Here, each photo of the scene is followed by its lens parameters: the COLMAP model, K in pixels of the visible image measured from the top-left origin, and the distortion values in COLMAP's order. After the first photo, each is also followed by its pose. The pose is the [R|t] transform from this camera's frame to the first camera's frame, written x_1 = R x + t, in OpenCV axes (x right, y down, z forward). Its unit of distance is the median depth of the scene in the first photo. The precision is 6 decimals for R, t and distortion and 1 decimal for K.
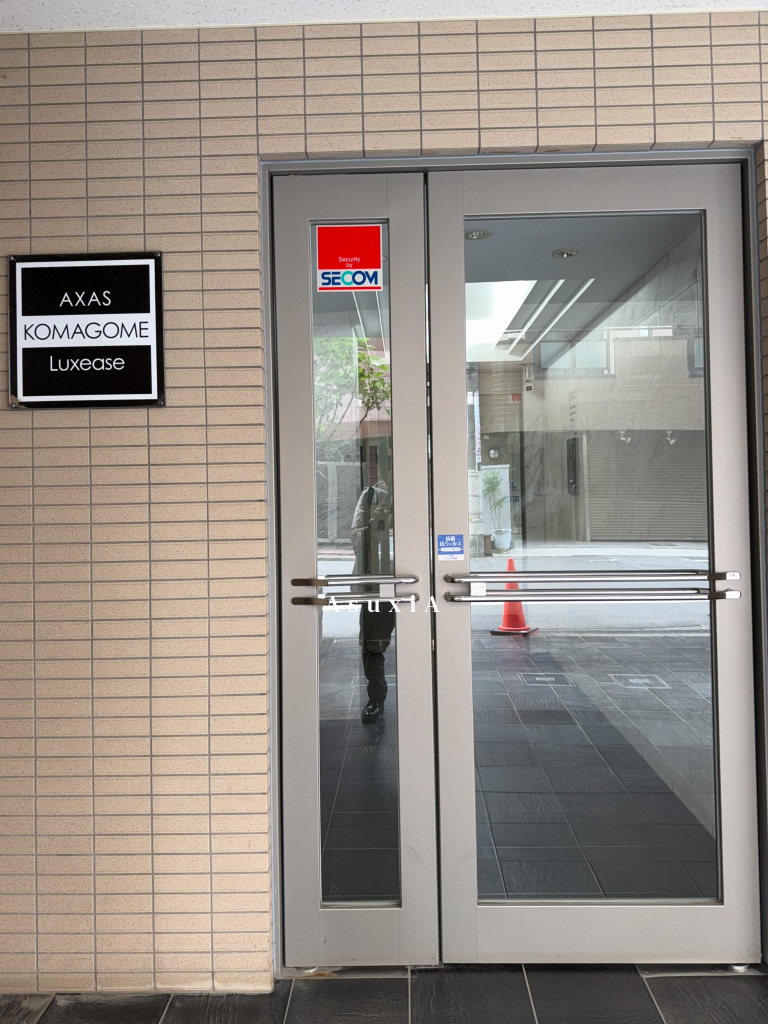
lens RADIAL K [[742.7, 0, 384.0], [0, 742.7, 512.0], [0, 0, 1]] dist [0.019991, -0.008049]
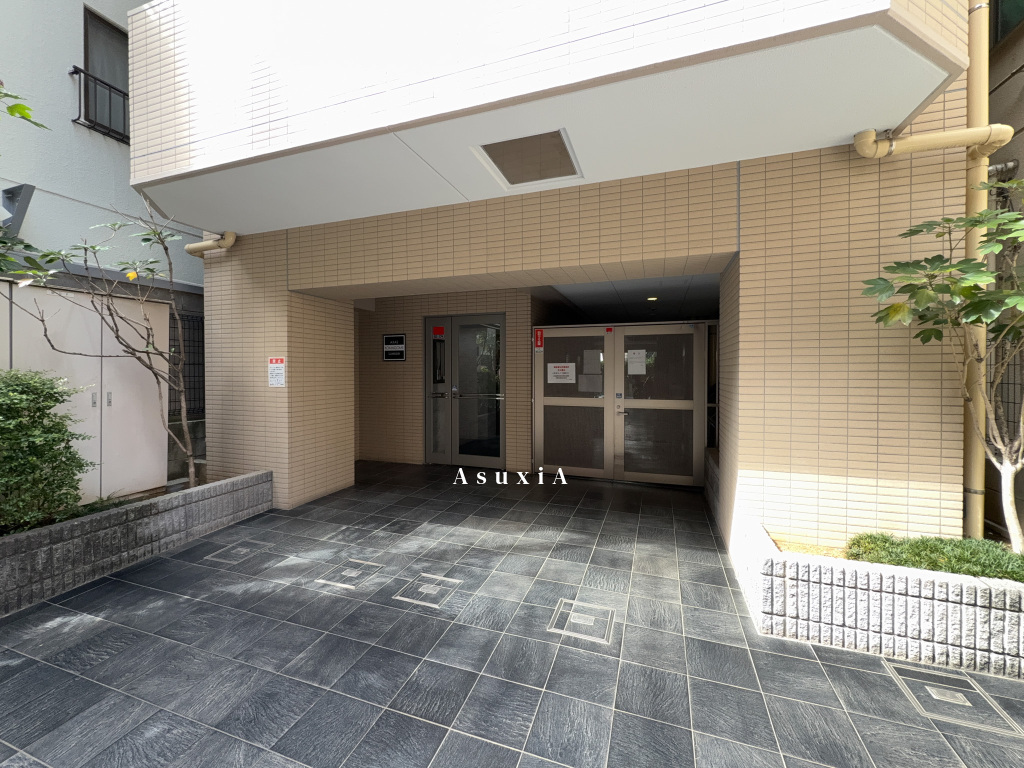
lens RADIAL K [[413.4, 0, 513.4], [0, 413.4, 379.3], [0, 0, 1]] dist [-0.000185, -0.000257]
pose [[0.950766, 0.023462, -0.309021, 1.442713], [-0.015057, 0.999450, 0.029555, -0.109810], [0.309544, -0.023447, 0.950596, -1.718290]]
